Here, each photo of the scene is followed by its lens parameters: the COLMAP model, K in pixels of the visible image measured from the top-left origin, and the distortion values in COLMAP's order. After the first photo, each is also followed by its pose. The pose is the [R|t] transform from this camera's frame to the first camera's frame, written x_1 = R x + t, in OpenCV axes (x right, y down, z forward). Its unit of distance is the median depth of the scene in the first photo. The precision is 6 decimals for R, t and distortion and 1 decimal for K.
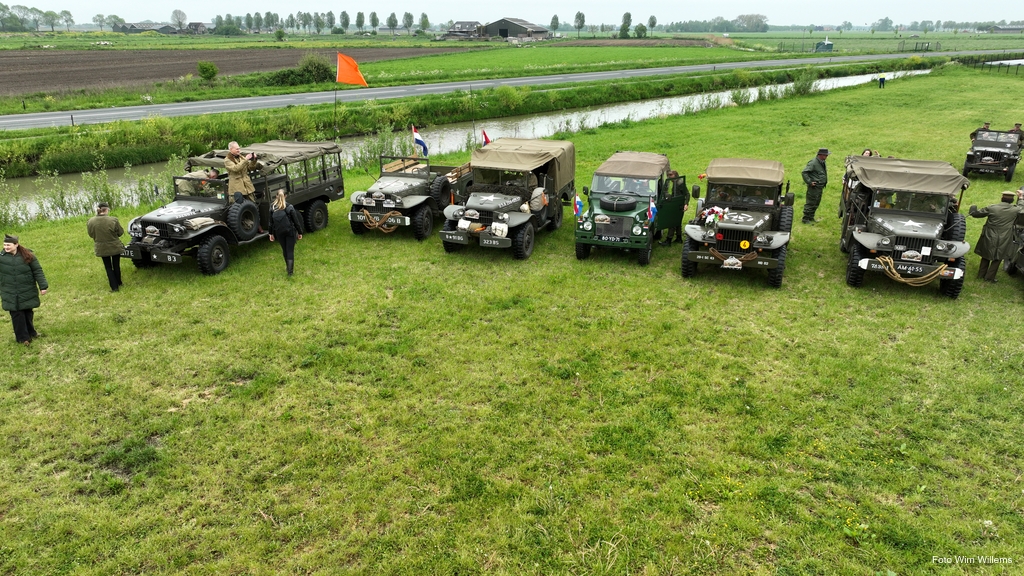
lens RADIAL K [[721.4, 0, 516.5], [0, 721.4, 284.9], [0, 0, 1]] dist [-0.001129, 0.018359]
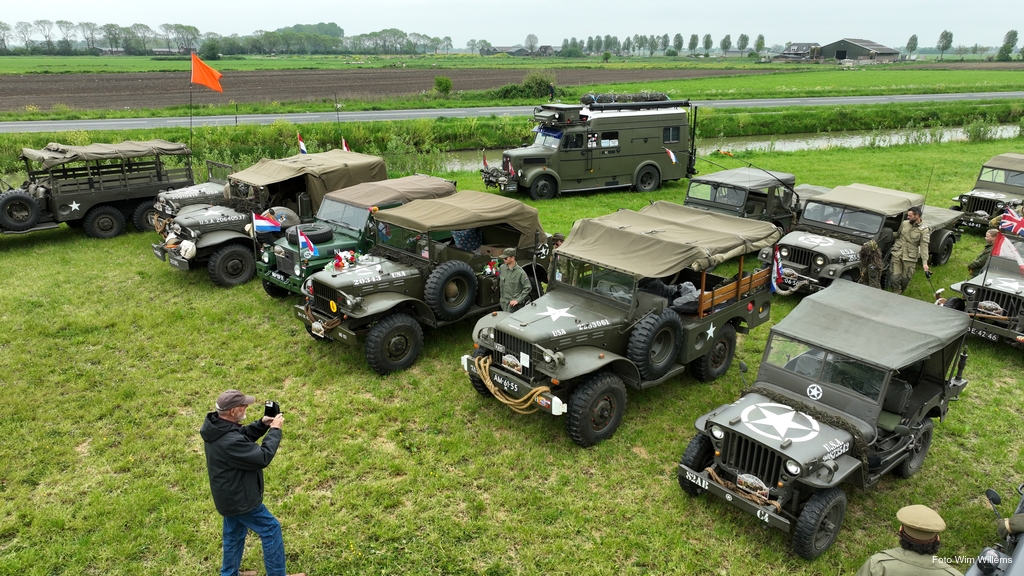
lens RADIAL K [[721.4, 0, 516.5], [0, 721.4, 284.9], [0, 0, 1]] dist [-0.001129, 0.018359]
pose [[0.898175, 0.136249, -0.417992, 0.637014], [-0.148226, 0.988946, 0.003852, -0.087421], [0.413896, 0.058497, 0.908443, 0.341406]]
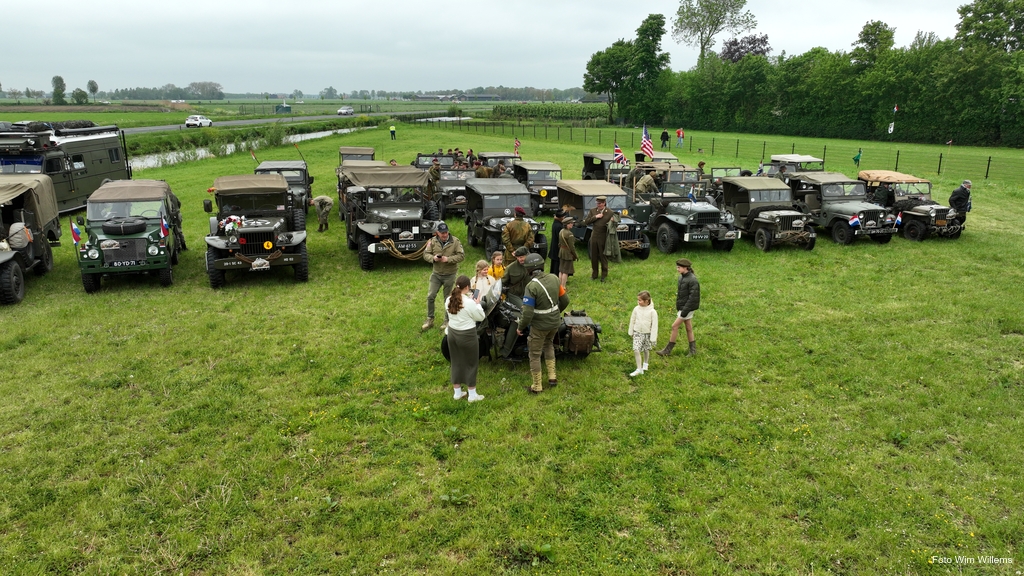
lens RADIAL K [[721.4, 0, 516.5], [0, 721.4, 284.9], [0, 0, 1]] dist [-0.001129, 0.018359]
pose [[0.770466, -0.160398, 0.616972, -0.054719], [0.212999, 0.976979, -0.011999, 0.074946], [-0.600843, 0.140659, 0.786894, -0.039601]]
